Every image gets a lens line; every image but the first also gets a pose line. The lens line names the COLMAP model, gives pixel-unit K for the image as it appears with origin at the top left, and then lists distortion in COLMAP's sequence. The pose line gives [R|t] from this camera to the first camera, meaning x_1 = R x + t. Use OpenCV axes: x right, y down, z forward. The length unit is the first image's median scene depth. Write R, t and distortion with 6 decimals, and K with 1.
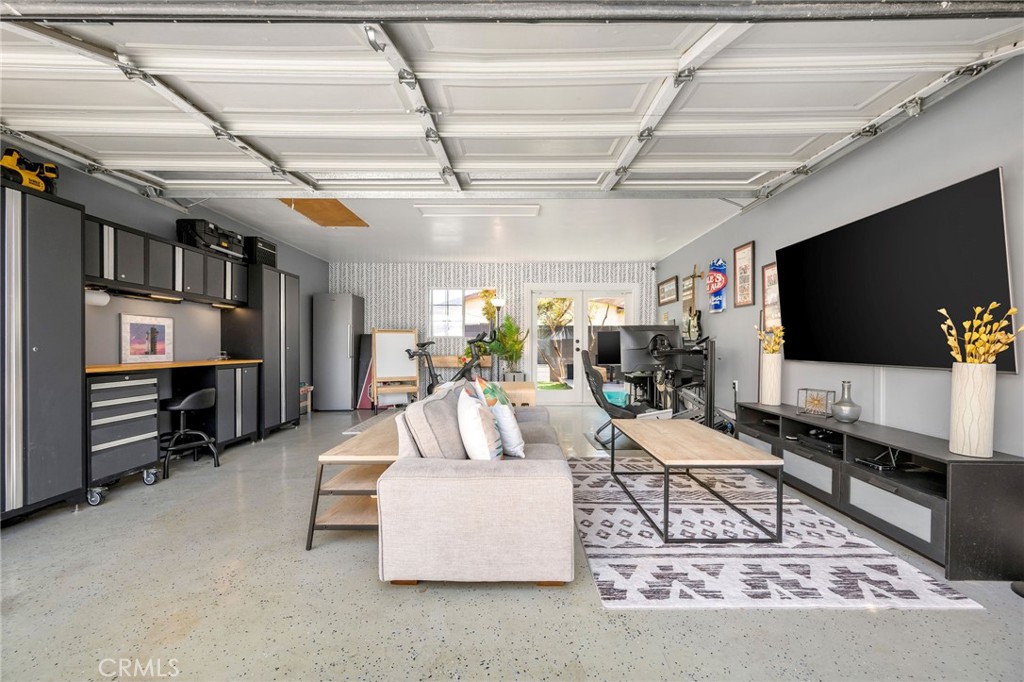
lens RADIAL K [[407.9, 0, 512.0], [0, 407.9, 341.0], [0, 0, 1]] dist [0.000461, 0.000110]
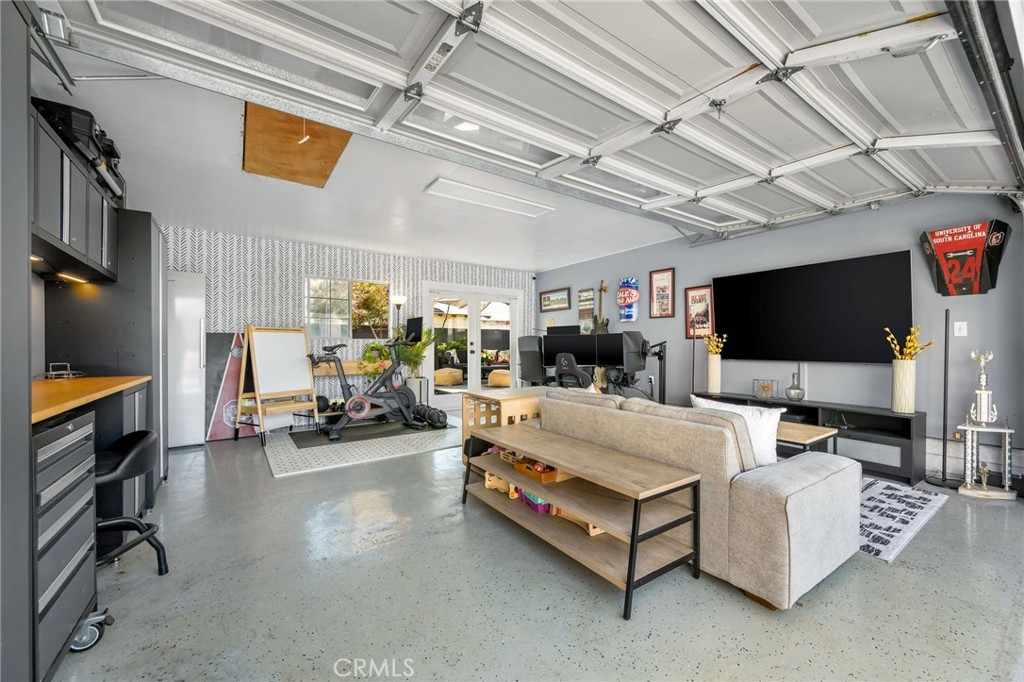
lens RADIAL K [[398.9, 0, 512.0], [0, 398.9, 341.0], [0, 0, 1]] dist [-0.000487, -0.000113]
pose [[0.823367, 0.006880, 0.567467, -0.503610], [-0.005526, 0.999976, -0.004106, -0.004090], [-0.567482, 0.000245, 0.823386, 0.228377]]
